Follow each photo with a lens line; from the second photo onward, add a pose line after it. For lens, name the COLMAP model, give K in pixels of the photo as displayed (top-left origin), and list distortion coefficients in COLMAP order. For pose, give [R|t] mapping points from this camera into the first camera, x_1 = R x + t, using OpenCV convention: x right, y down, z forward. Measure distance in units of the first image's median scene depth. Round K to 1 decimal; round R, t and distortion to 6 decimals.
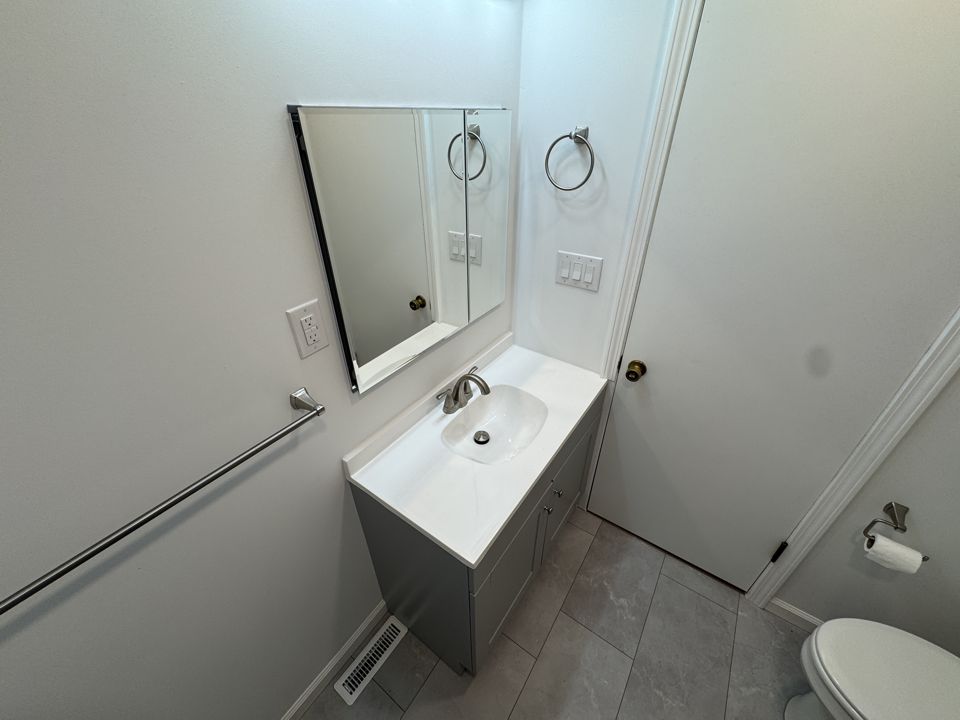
lens RADIAL K [[382.3, 0, 477.5], [0, 382.3, 359.4], [0, 0, 1]] dist [-0.001634, 0.000158]
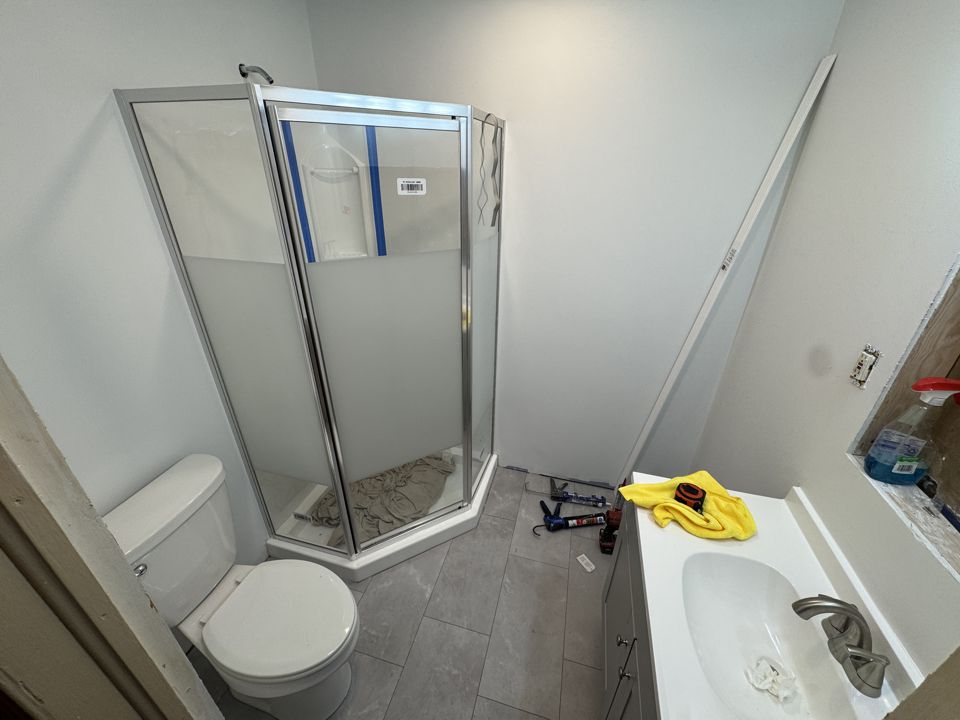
lens RADIAL K [[382.3, 0, 477.5], [0, 382.3, 359.4], [0, 0, 1]] dist [-0.001634, 0.000158]
pose [[-0.941374, 0.151046, -0.301661, 0.585715], [-0.184416, 0.518355, 0.835044, -0.498575], [0.282498, 0.841721, -0.460110, 0.735521]]
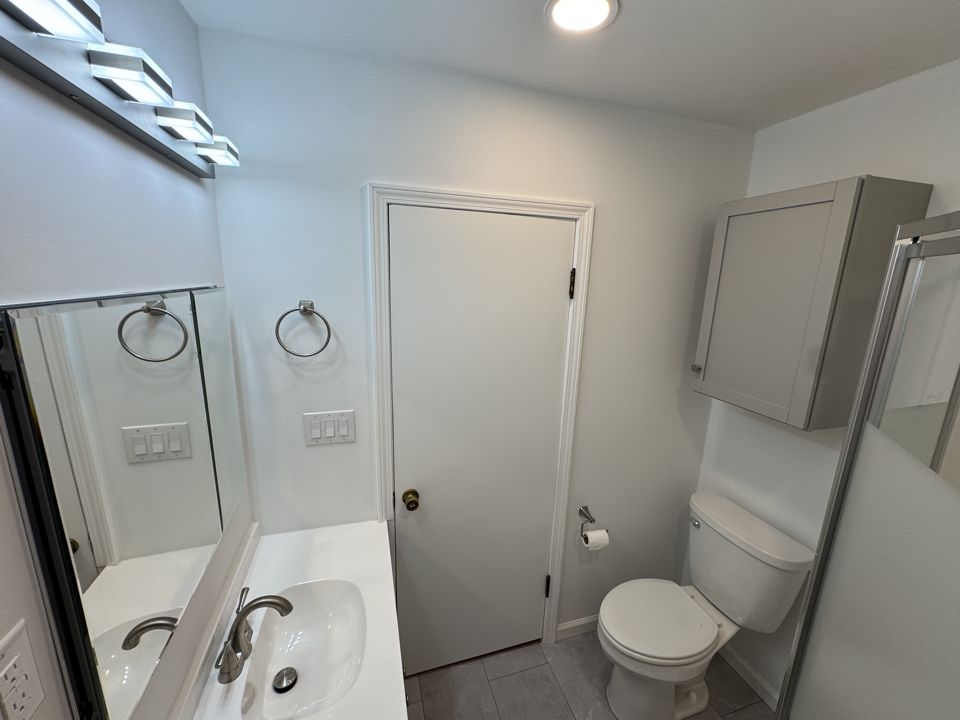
lens RADIAL K [[382.3, 0, 477.5], [0, 382.3, 359.4], [0, 0, 1]] dist [-0.001634, 0.000158]
pose [[0.611300, -0.146406, 0.777739, -0.245840], [0.401796, 0.904076, -0.145622, -0.095286], [-0.681816, 0.401511, 0.611487, 0.068973]]
